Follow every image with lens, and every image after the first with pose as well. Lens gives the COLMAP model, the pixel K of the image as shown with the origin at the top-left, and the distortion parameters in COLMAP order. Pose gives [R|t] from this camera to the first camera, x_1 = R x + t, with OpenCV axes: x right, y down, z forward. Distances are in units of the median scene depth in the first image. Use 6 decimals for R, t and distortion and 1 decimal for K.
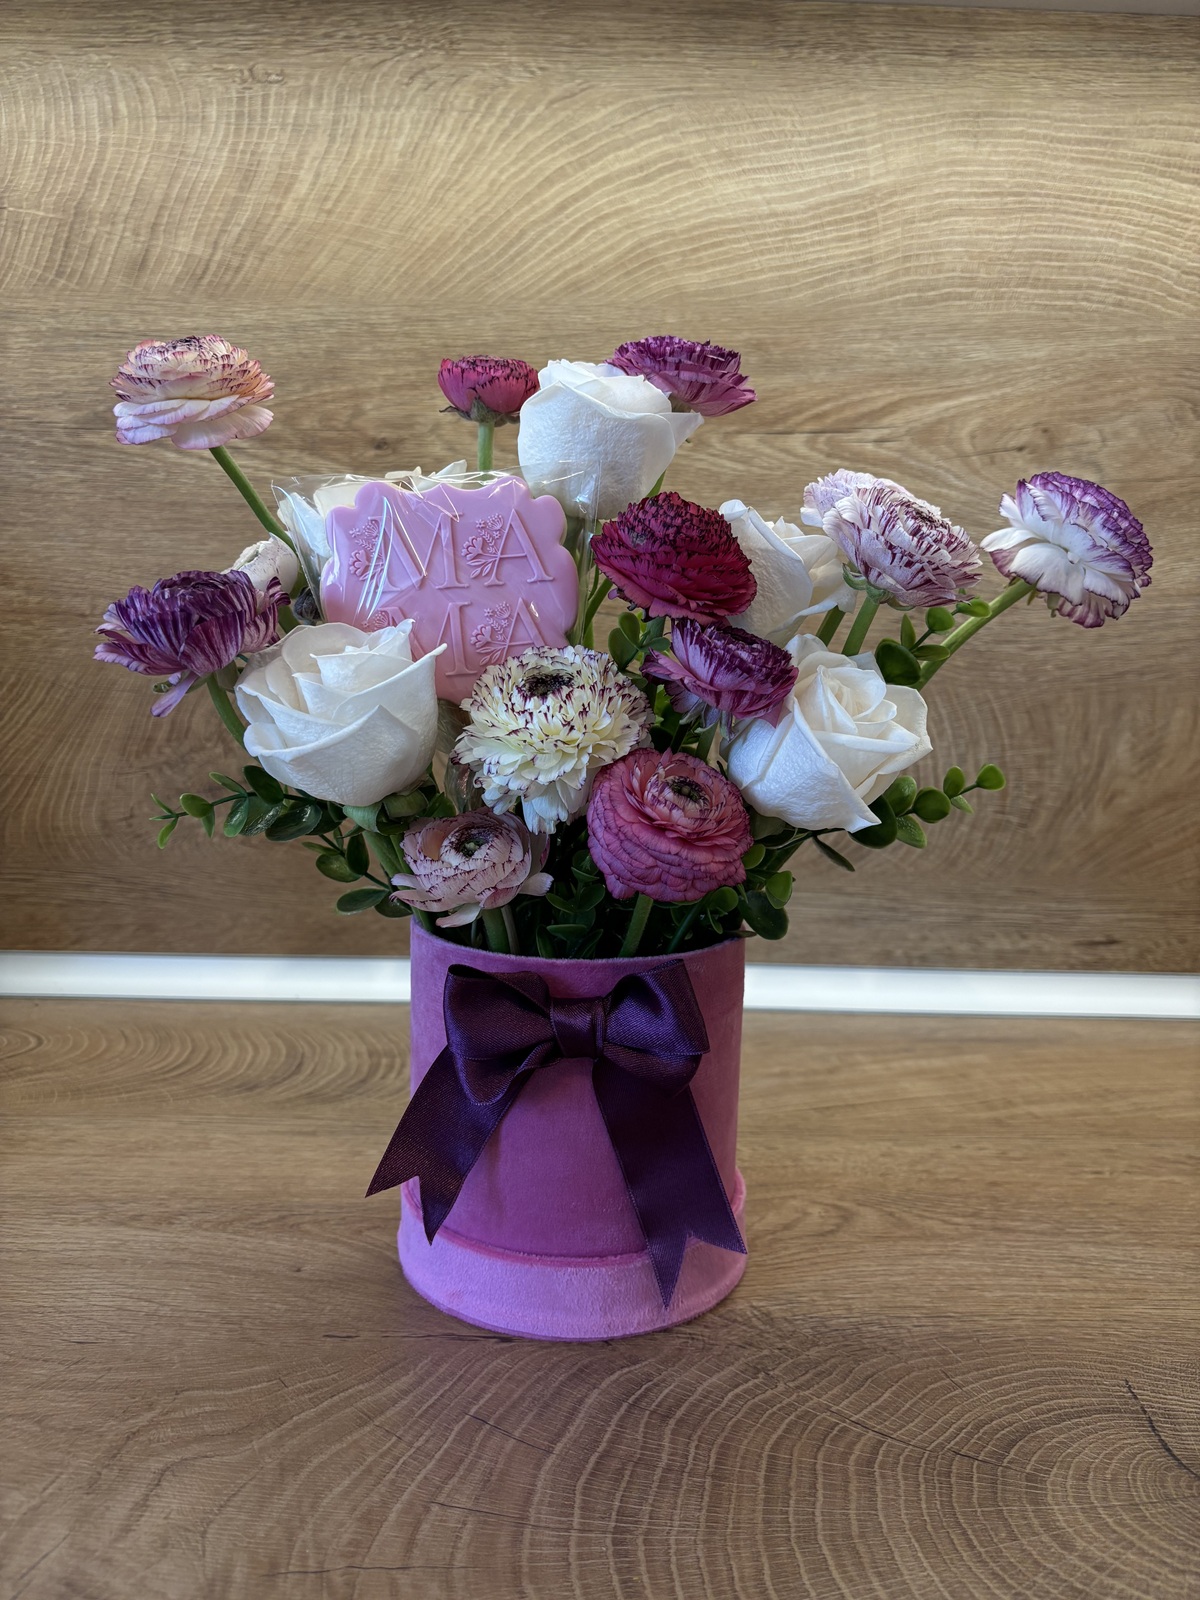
lens RADIAL K [[1240.1, 0, 591.0], [0, 1240.1, 802.4], [0, 0, 1]] dist [0.018877, -0.044976]
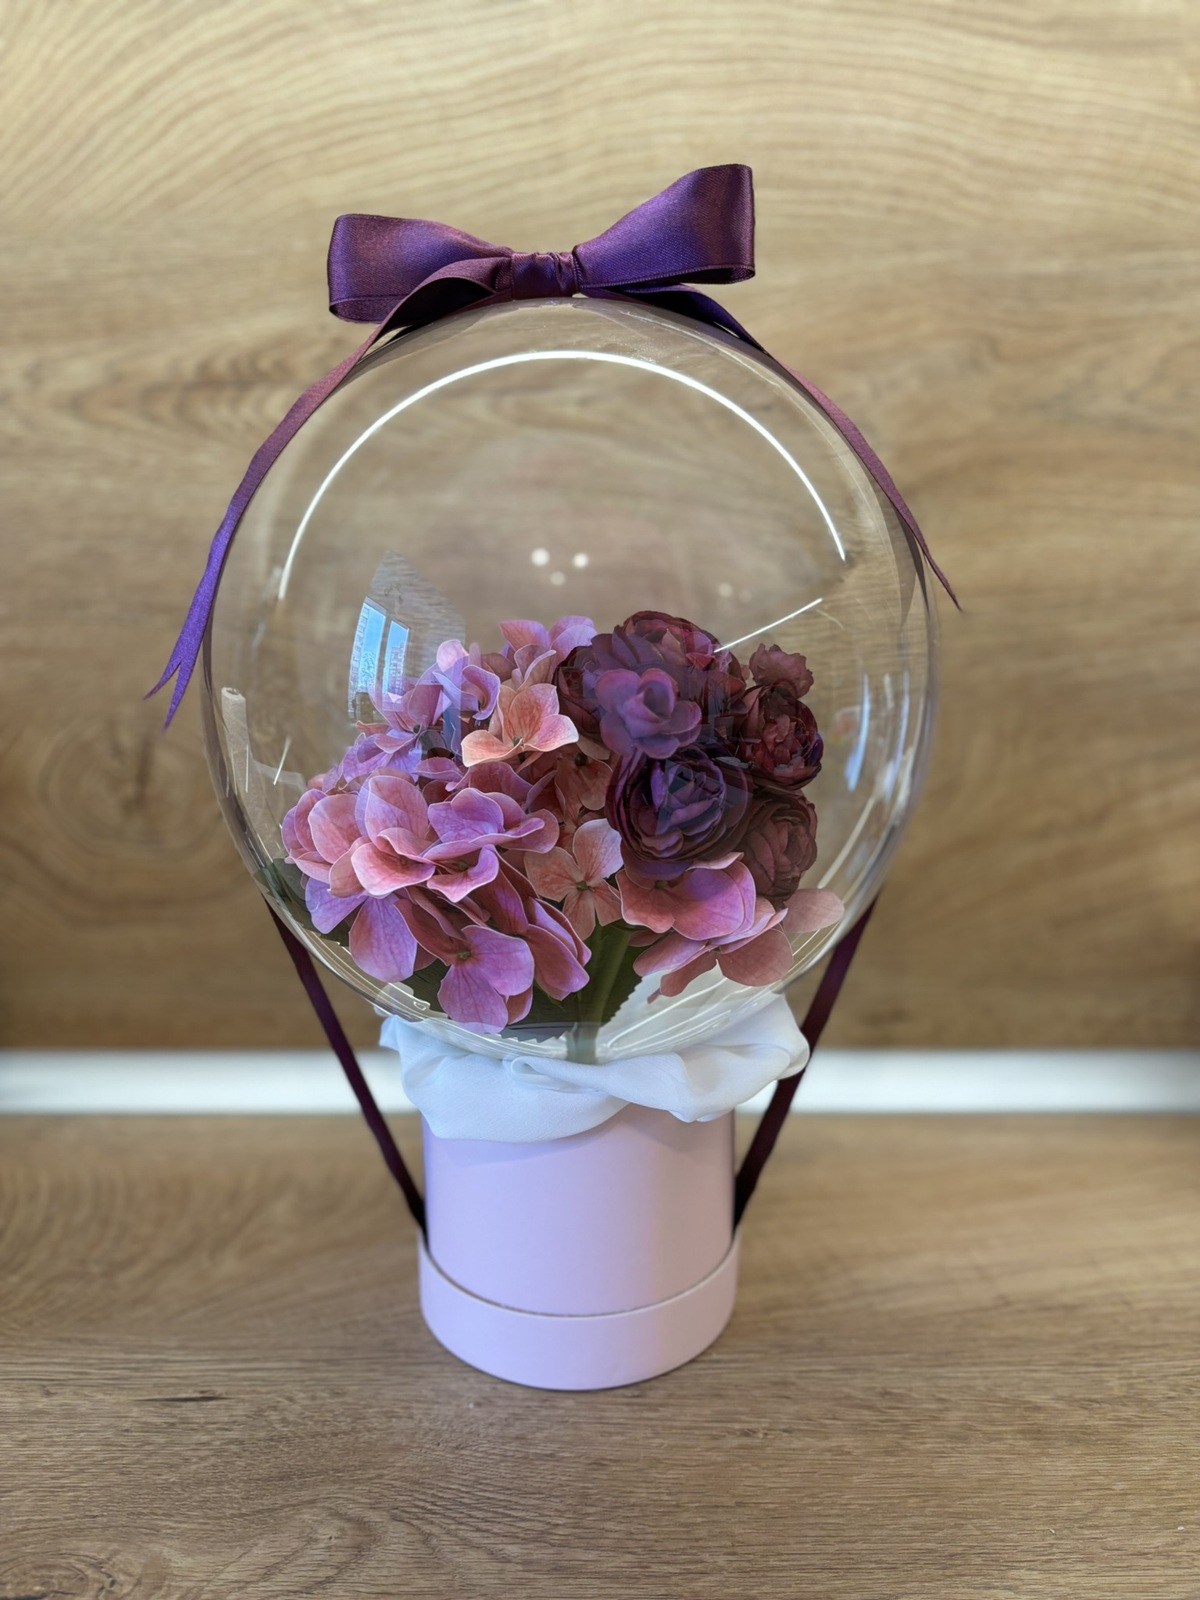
lens RADIAL K [[1240.1, 0, 600.9], [0, 1240.1, 813.9], [0, 0, 1]] dist [0.018877, -0.044976]
pose [[0.999787, -0.020236, -0.004020, 0.245088], [0.020551, 0.994034, 0.107113, -0.121385], [0.001829, -0.107173, 0.994239, 0.211552]]
